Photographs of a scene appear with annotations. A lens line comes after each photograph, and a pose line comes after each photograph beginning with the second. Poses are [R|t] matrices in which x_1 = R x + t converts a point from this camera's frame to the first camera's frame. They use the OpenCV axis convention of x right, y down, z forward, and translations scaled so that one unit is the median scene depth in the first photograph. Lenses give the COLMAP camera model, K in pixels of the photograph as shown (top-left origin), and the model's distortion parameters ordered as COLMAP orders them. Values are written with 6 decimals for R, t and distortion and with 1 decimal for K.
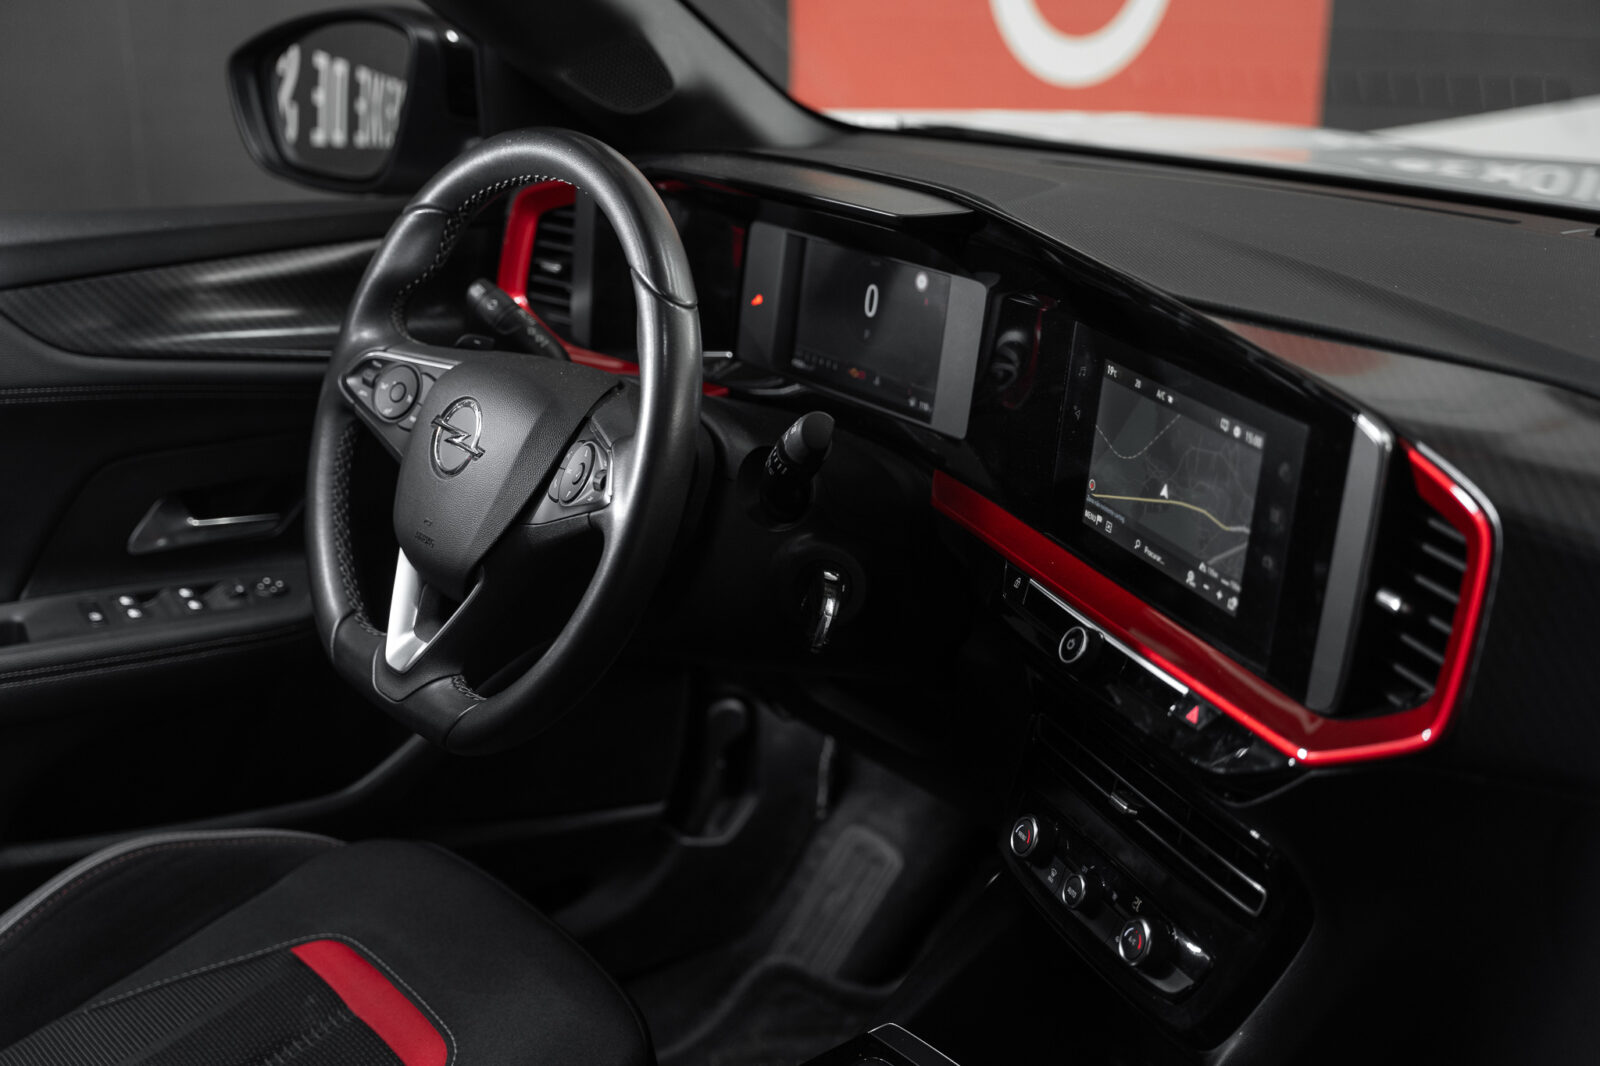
lens RADIAL K [[2095.5, 0, 803.3], [0, 2095.5, 539.3], [0, 0, 1]] dist [0.046994, 0.000000]
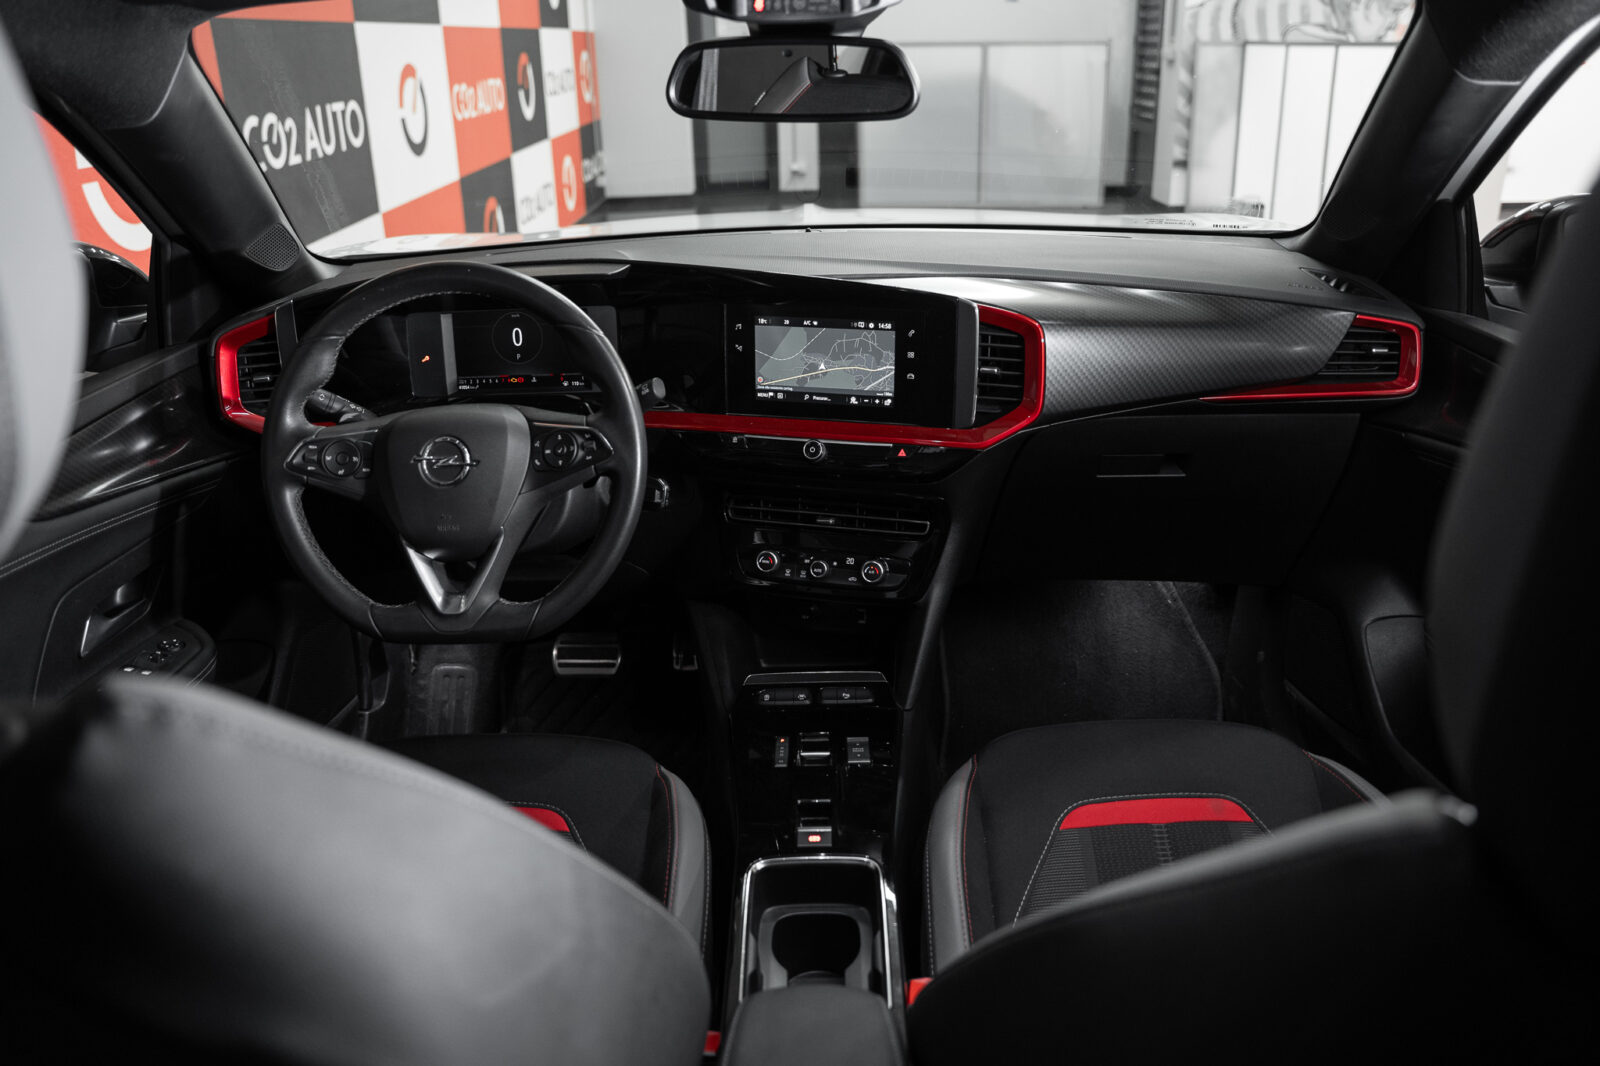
lens RADIAL K [[1134.8, 0, 790.1], [0, 1134.8, 550.2], [0, 0, 1]] dist [-0.147955, 0.079611]
pose [[0.620740, -0.350690, 0.701212, -0.627056], [0.294780, 0.933154, 0.205738, -0.083269], [-0.726489, 0.078993, 0.682622, 0.238048]]
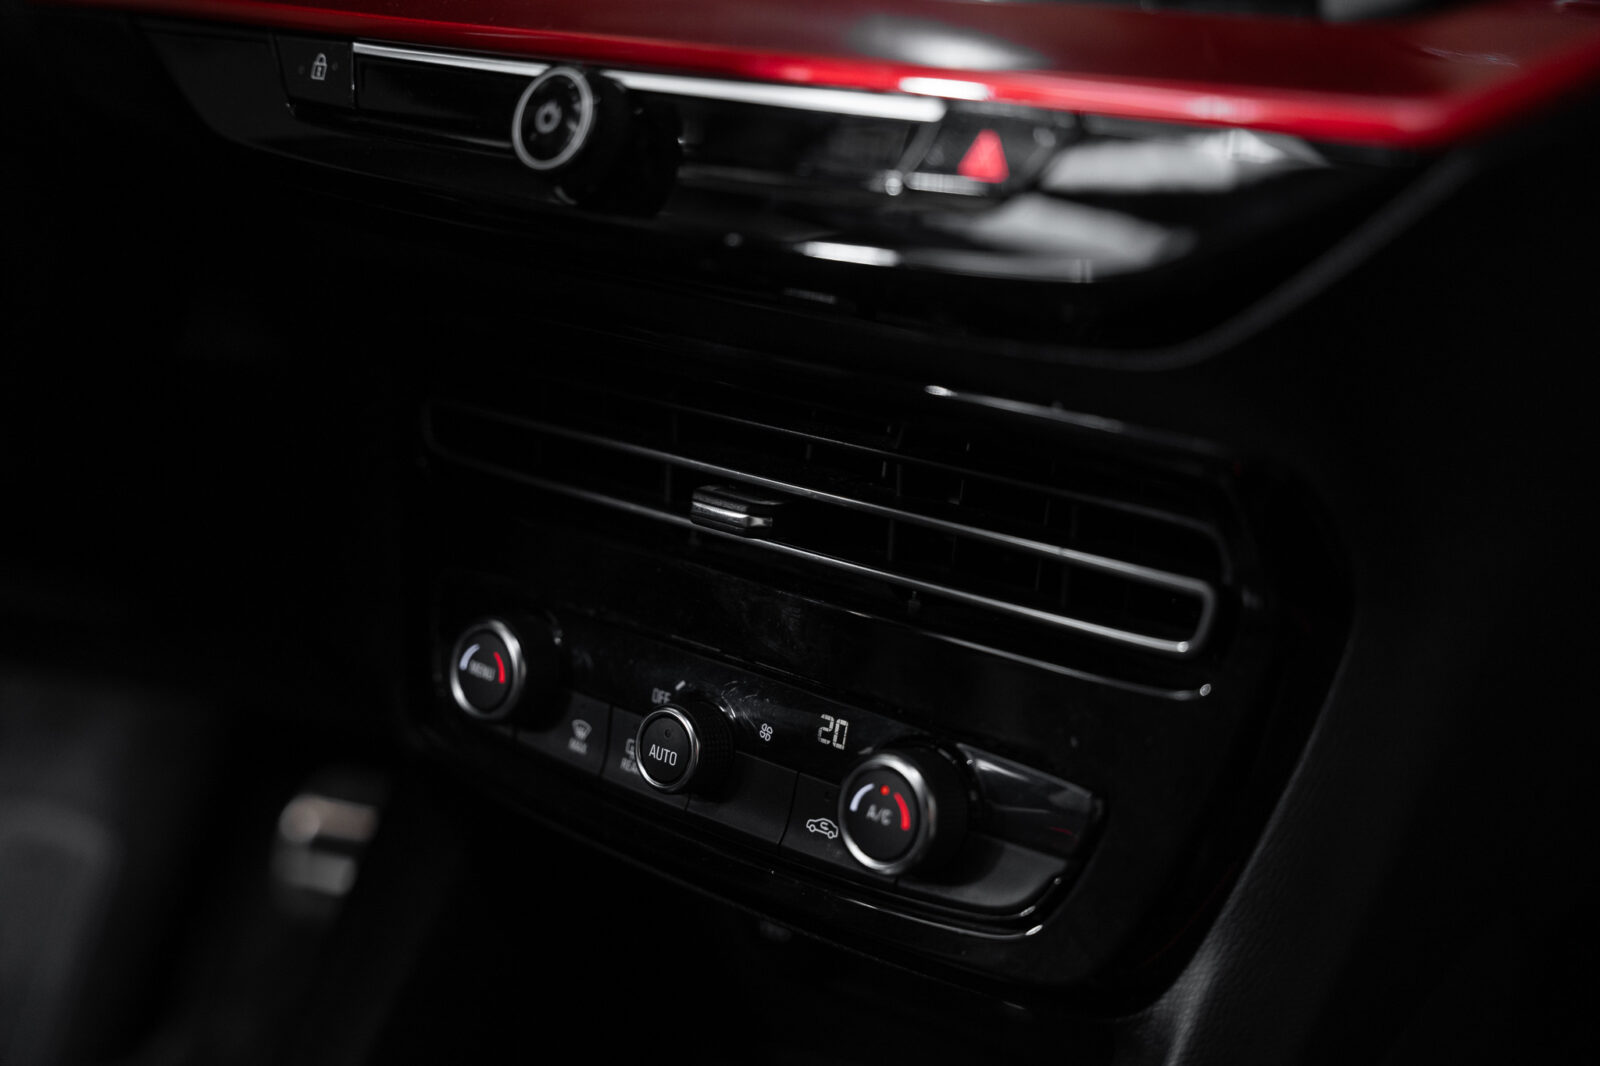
lens RADIAL K [[2291.6, 0, 794.7], [0, 2291.6, 527.2], [0, 0, 1]] dist [0.080708, 0.000000]
pose [[0.884977, -0.262997, 0.384250, -0.009974], [0.242676, 0.964790, 0.101430, 0.080454], [-0.397396, 0.003485, 0.917640, 0.541335]]
